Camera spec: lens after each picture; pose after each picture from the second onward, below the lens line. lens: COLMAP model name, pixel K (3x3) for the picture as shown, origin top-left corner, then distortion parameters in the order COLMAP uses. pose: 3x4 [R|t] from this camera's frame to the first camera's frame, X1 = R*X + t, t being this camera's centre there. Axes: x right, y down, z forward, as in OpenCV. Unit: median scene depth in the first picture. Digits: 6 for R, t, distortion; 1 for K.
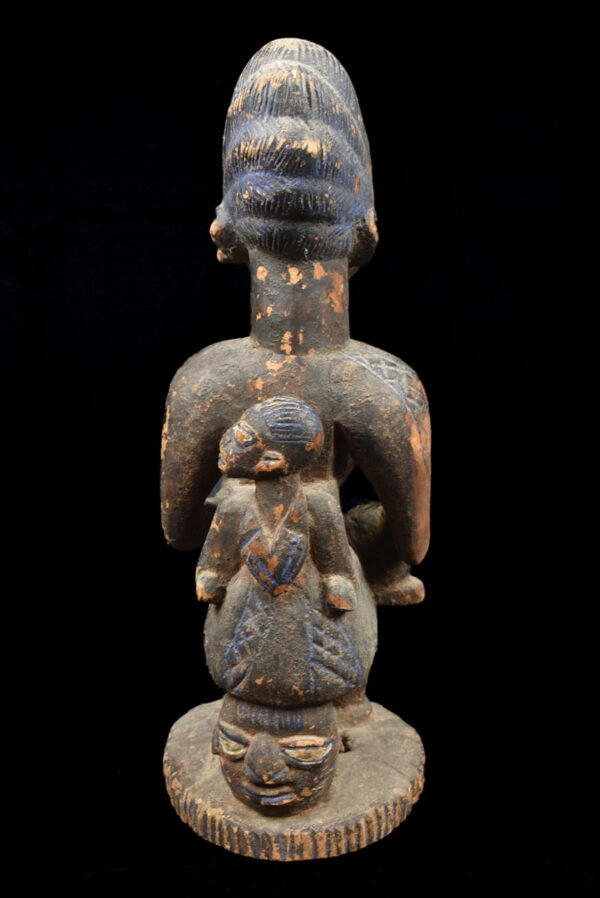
lens RADIAL K [[1080.8, 0, 299.7], [0, 1080.8, 449.0], [0, 0, 1]] dist [-0.056277, 0.000000]
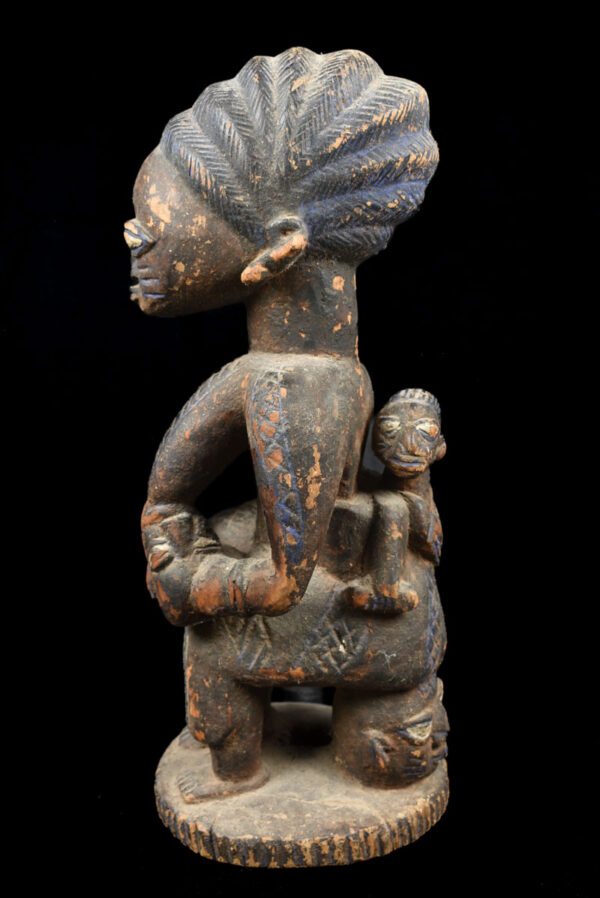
lens RADIAL K [[1080.8, 0, 299.6], [0, 1080.8, 452.1], [0, 0, 1]] dist [-0.056277, 0.000000]
pose [[0.018795, -0.250522, 0.967928, -1.025872], [0.235824, 0.941896, 0.239205, -0.261392], [-0.971614, 0.223765, 0.076782, 0.992494]]
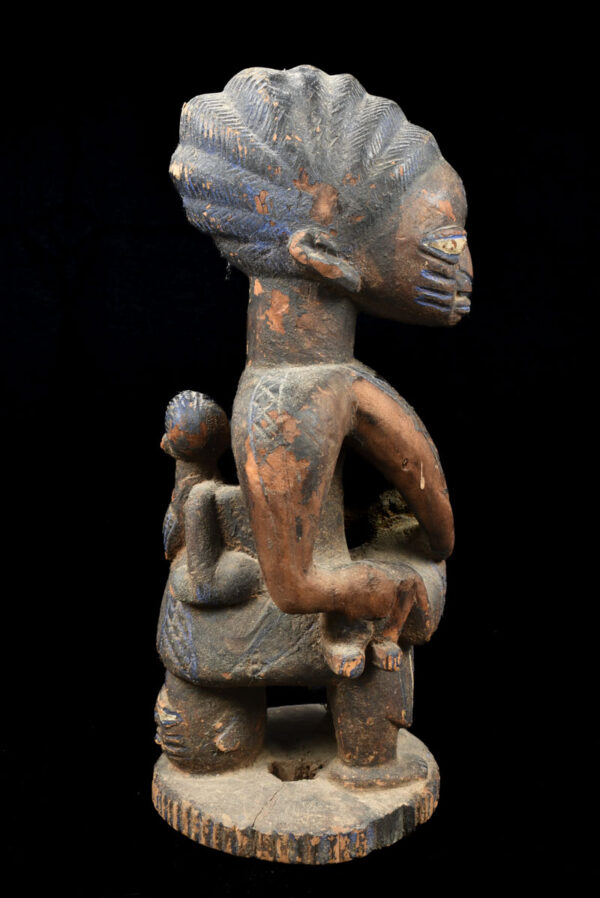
lens RADIAL K [[1080.8, 0, 299.0], [0, 1080.8, 448.1], [0, 0, 1]] dist [-0.056277, 0.000000]
pose [[0.134431, 0.215734, -0.967154, 1.046895], [-0.241883, 0.953634, 0.179097, -0.210592], [0.960948, 0.209862, 0.180380, 0.874275]]
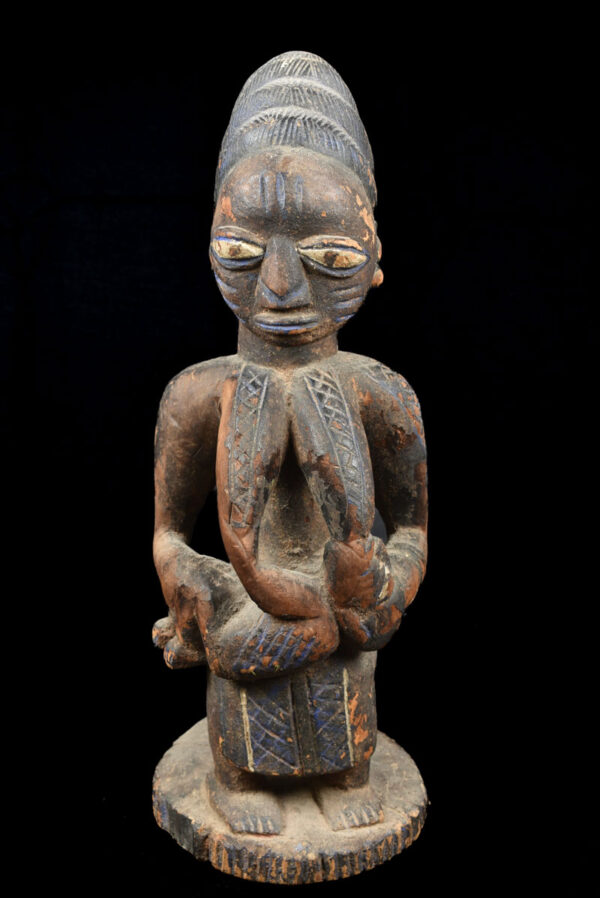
lens RADIAL K [[1172.8, 0, 299.8], [0, 1172.8, 447.4], [0, 0, 1]] dist [-0.048912, 0.000000]
pose [[-0.995059, 0.008439, -0.098922, 0.101465], [-0.039565, 0.880136, 0.473070, -0.556639], [0.091057, 0.474646, -0.875454, 2.070040]]
